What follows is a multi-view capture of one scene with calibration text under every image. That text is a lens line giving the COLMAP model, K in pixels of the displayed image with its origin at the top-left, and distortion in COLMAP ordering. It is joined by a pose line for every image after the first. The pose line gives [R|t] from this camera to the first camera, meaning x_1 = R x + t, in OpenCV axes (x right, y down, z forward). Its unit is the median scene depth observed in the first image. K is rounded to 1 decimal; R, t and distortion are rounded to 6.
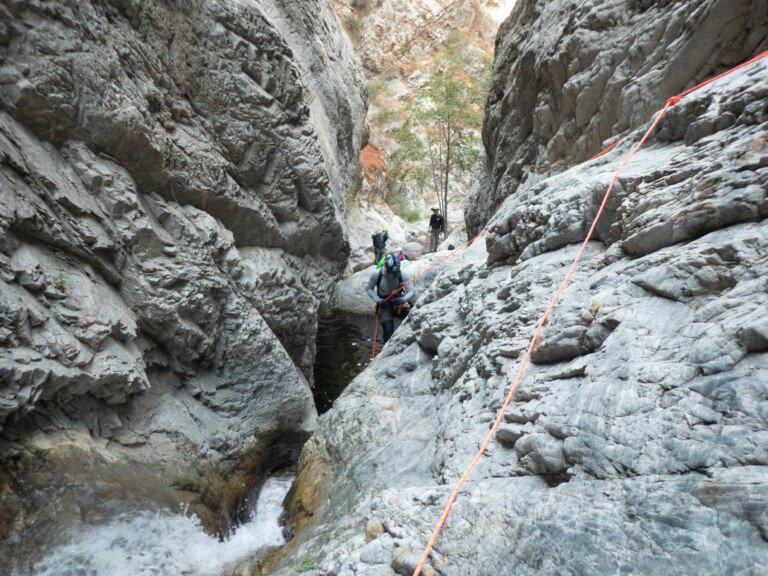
lens RADIAL K [[573.0, 0, 389.7], [0, 573.0, 277.7], [0, 0, 1]] dist [0.013129, -0.003565]
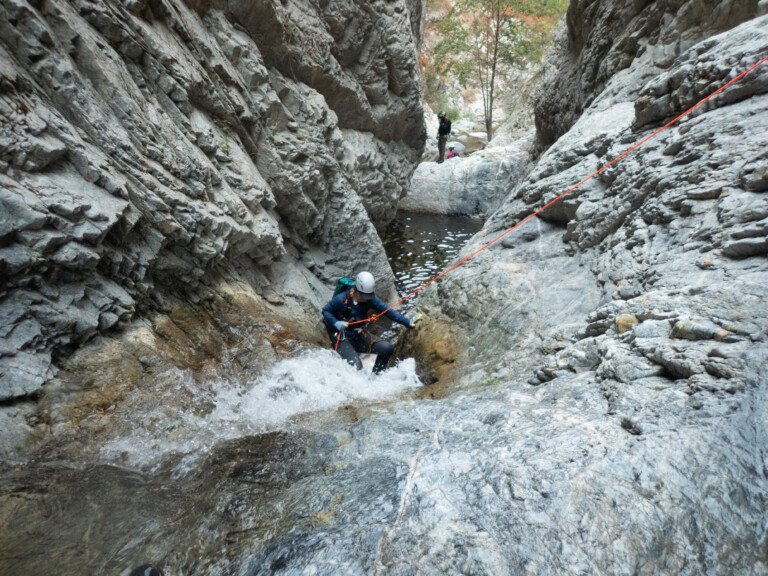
lens RADIAL K [[573.0, 0, 388.3], [0, 573.0, 281.0], [0, 0, 1]] dist [0.013129, -0.003565]
pose [[0.998842, 0.012996, -0.046330, -0.157132], [-0.005000, 0.985654, 0.168703, 0.052955], [0.047858, -0.168276, 0.984577, -0.059697]]
